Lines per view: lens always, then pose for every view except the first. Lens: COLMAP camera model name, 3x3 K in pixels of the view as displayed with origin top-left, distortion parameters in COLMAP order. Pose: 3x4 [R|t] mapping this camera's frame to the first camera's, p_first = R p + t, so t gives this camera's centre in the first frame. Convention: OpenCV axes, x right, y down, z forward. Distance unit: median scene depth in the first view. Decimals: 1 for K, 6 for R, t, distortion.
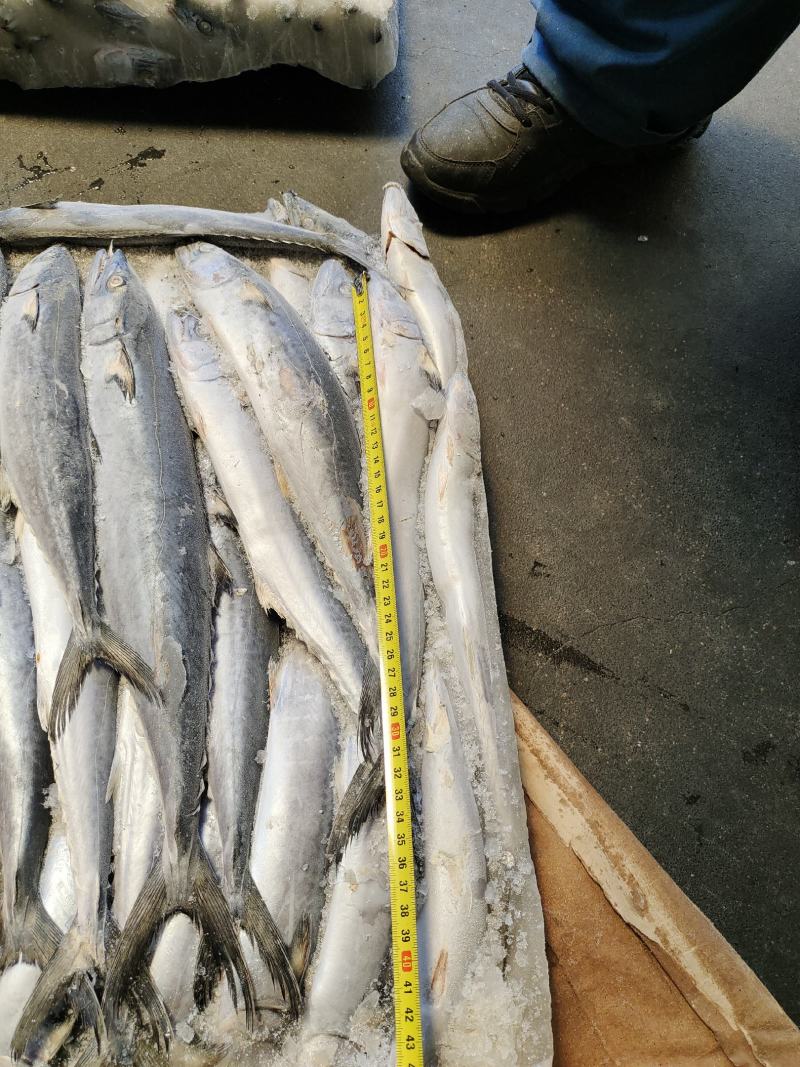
lens RADIAL K [[813.2, 0, 409.7], [0, 813.2, 532.0], [0, 0, 1]] dist [0.092594, -0.105124]
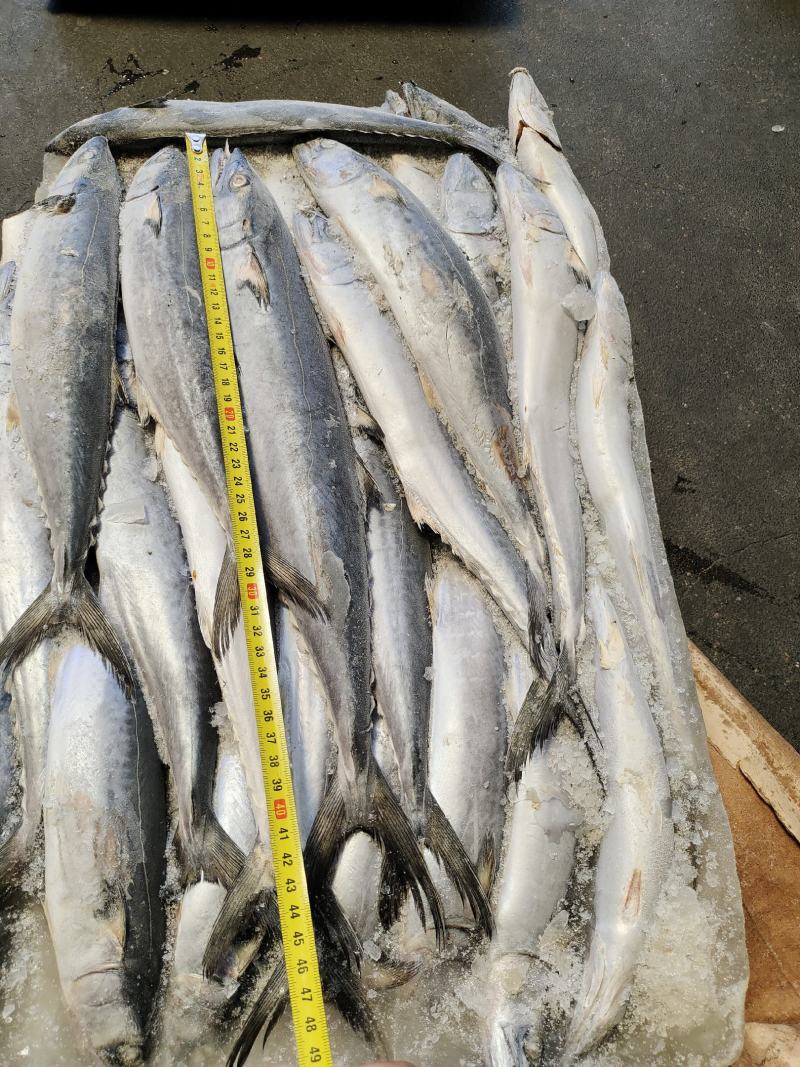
lens RADIAL K [[813.2, 0, 409.7], [0, 813.2, 532.0], [0, 0, 1]] dist [0.092594, -0.105124]
pose [[0.999431, -0.016267, -0.029535, -0.158578], [0.017997, 0.998078, 0.059307, 0.047044], [0.028513, -0.059805, 0.997803, 0.053350]]
